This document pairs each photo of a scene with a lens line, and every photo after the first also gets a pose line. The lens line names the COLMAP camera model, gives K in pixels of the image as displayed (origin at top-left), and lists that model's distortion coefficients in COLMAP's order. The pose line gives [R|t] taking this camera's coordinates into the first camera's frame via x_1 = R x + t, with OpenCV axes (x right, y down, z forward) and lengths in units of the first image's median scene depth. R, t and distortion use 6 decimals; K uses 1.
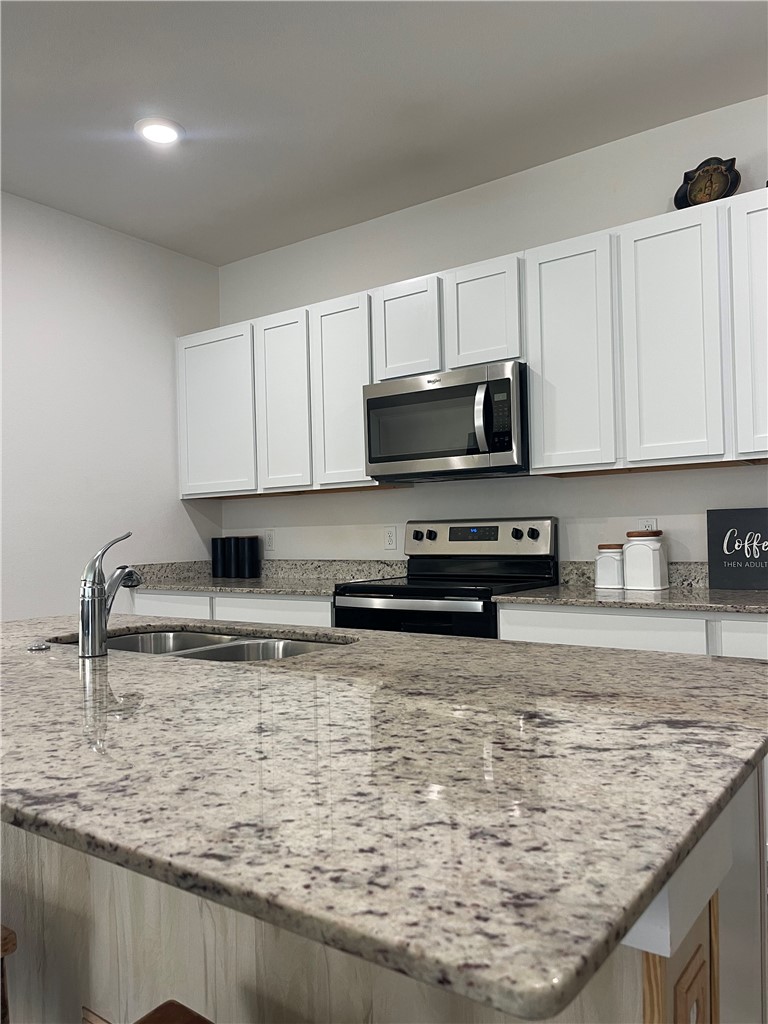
lens RADIAL K [[772.7, 0, 383.5], [0, 772.7, 516.5], [0, 0, 1]] dist [0.054648, -0.054061]
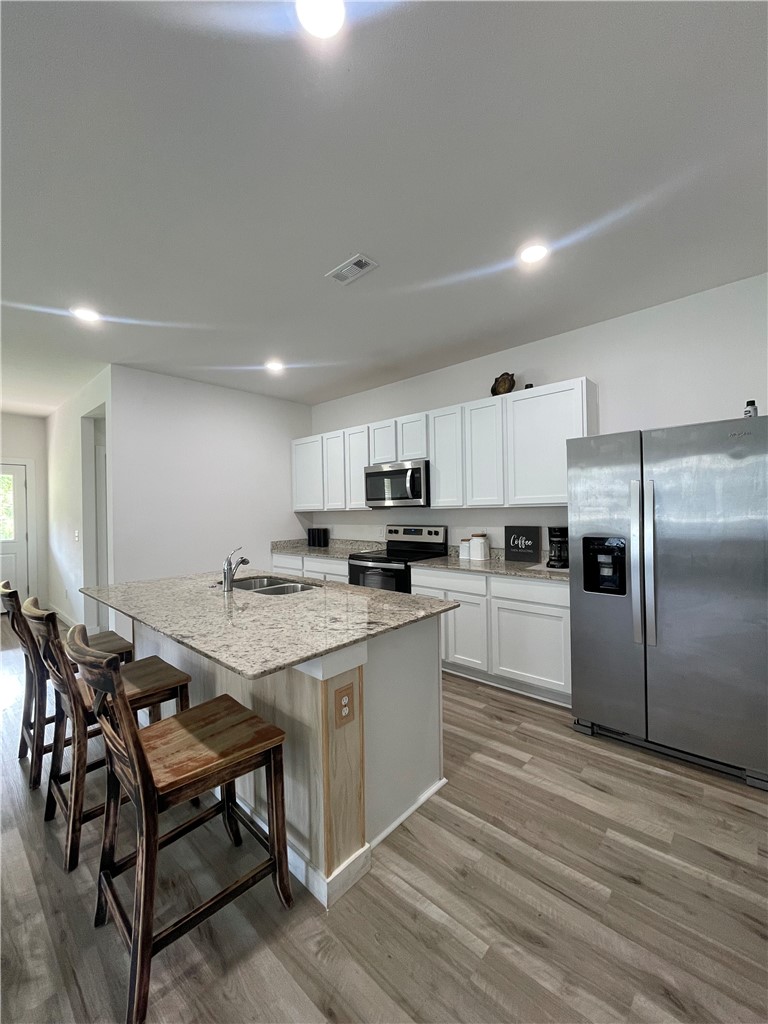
lens RADIAL K [[415.3, 0, 385.9], [0, 415.3, 507.2], [0, 0, 1]] dist [0.008851, 0.000010]
pose [[0.993156, 0.002990, -0.116754, 0.201467], [-0.000474, 0.999767, 0.021574, -0.084826], [0.116791, -0.021371, 0.992927, -0.238347]]
